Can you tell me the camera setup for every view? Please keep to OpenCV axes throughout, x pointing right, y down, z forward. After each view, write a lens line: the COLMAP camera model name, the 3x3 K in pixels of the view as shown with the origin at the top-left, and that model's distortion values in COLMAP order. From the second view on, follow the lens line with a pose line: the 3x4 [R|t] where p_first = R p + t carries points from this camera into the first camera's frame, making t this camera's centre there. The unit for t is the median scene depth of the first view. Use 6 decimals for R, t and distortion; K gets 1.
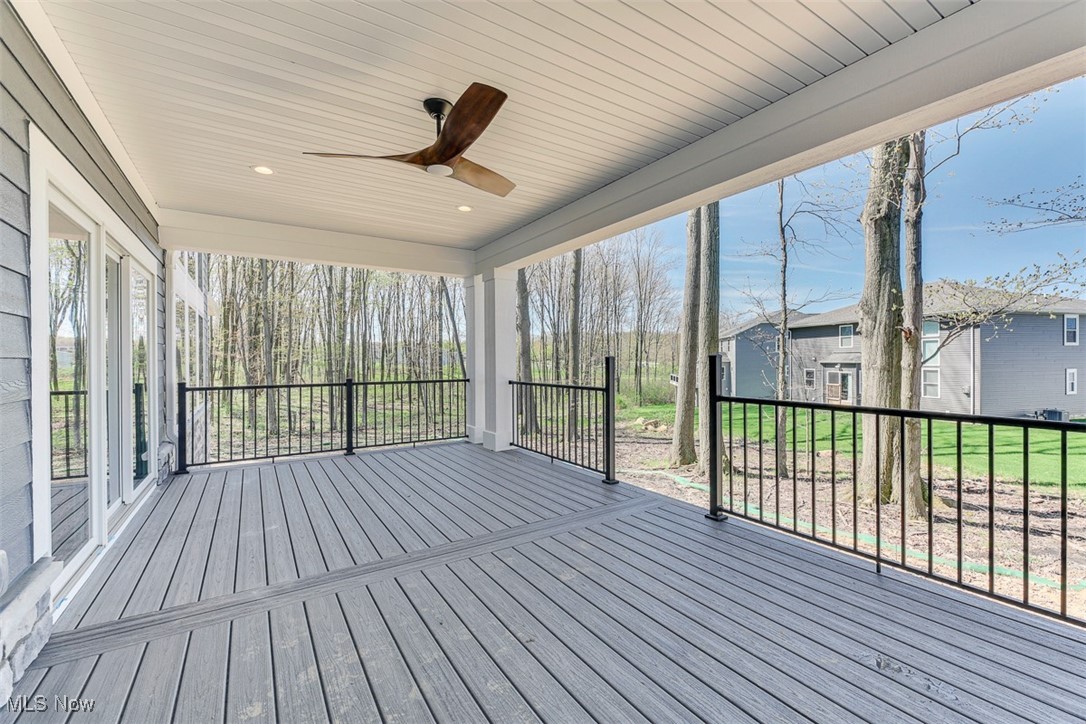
lens RADIAL K [[467.5, 0, 539.7], [0, 467.5, 366.6], [0, 0, 1]] dist [0.003430, -0.001085]
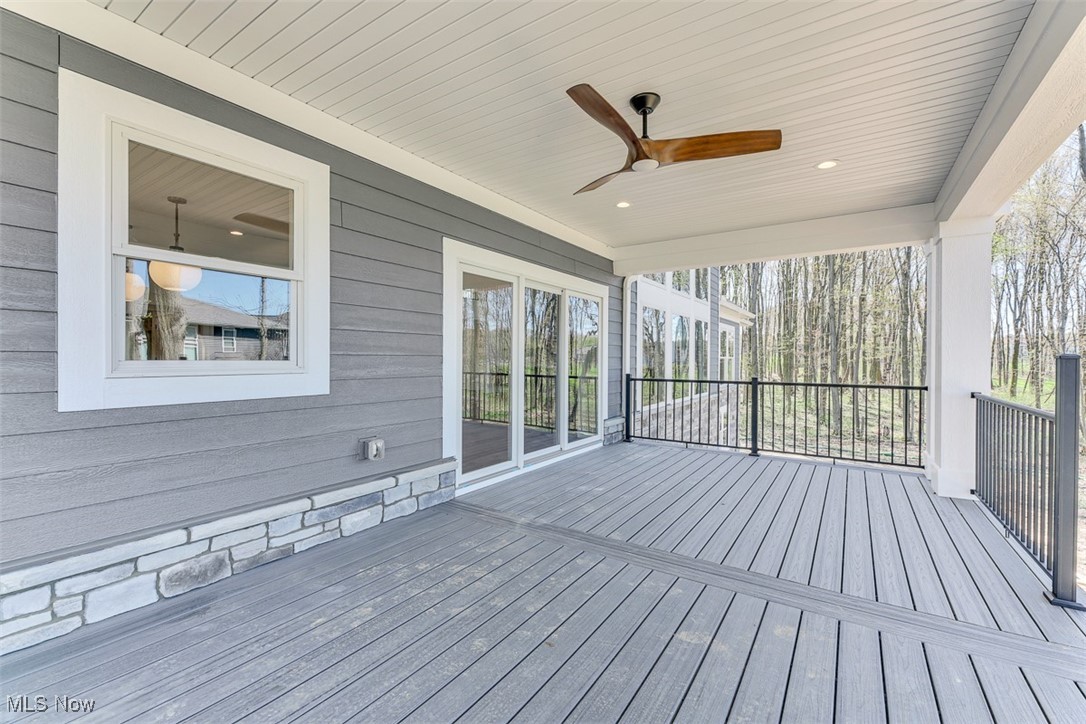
lens RADIAL K [[467.5, 0, 538.4], [0, 467.5, 354.1], [0, 0, 1]] dist [0.003430, -0.001085]
pose [[0.385423, 0.002828, -0.922736, 0.315058], [-0.022970, 0.999715, -0.006531, -0.005018], [0.922454, 0.023713, 0.385378, 0.211845]]
